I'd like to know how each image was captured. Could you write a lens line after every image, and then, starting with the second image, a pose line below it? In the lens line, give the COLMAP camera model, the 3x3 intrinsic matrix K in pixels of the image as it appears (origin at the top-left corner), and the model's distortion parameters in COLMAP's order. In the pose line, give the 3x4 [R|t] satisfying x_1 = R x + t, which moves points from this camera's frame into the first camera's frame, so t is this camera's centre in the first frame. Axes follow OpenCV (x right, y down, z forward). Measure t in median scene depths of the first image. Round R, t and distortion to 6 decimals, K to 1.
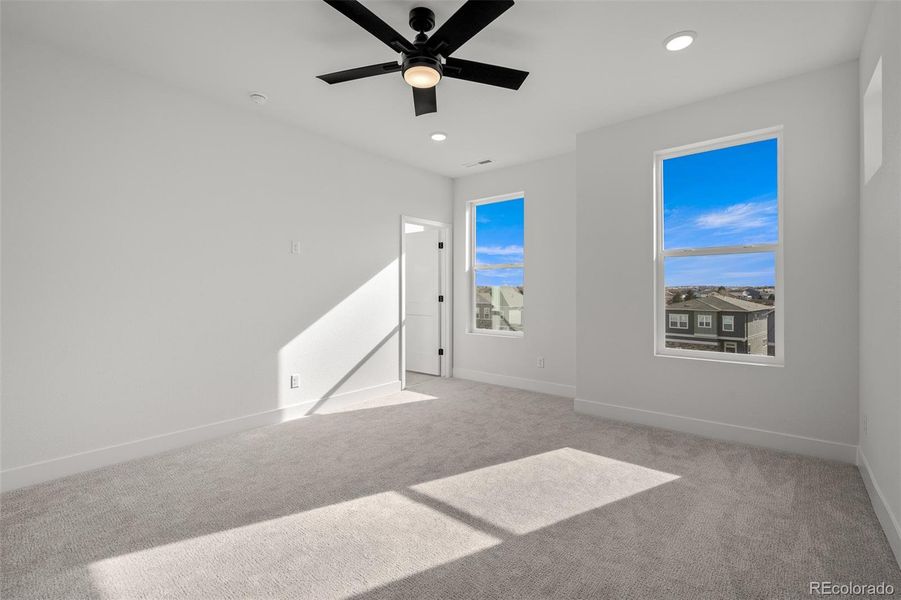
lens RADIAL K [[394.0, 0, 450.1], [0, 394.0, 297.2], [0, 0, 1]] dist [-0.001770, -0.000349]
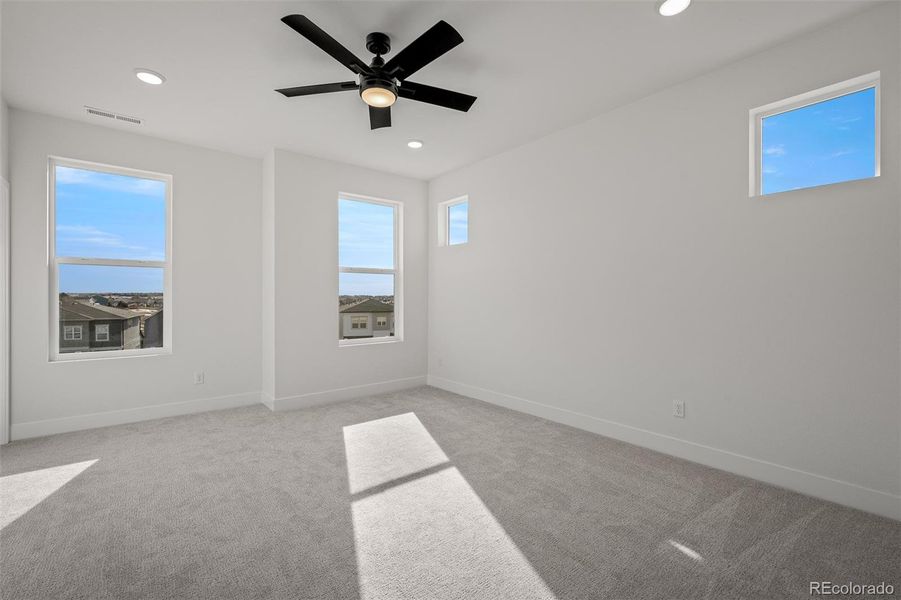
lens RADIAL K [[401.7, 0, 449.0], [0, 401.7, 303.1], [0, 0, 1]] dist [-0.001676, -0.000428]
pose [[0.167572, -0.001744, 0.985858, -0.806842], [0.006017, 0.999982, 0.000747, 0.007030], [-0.985841, 0.005806, 0.167579, 0.458385]]
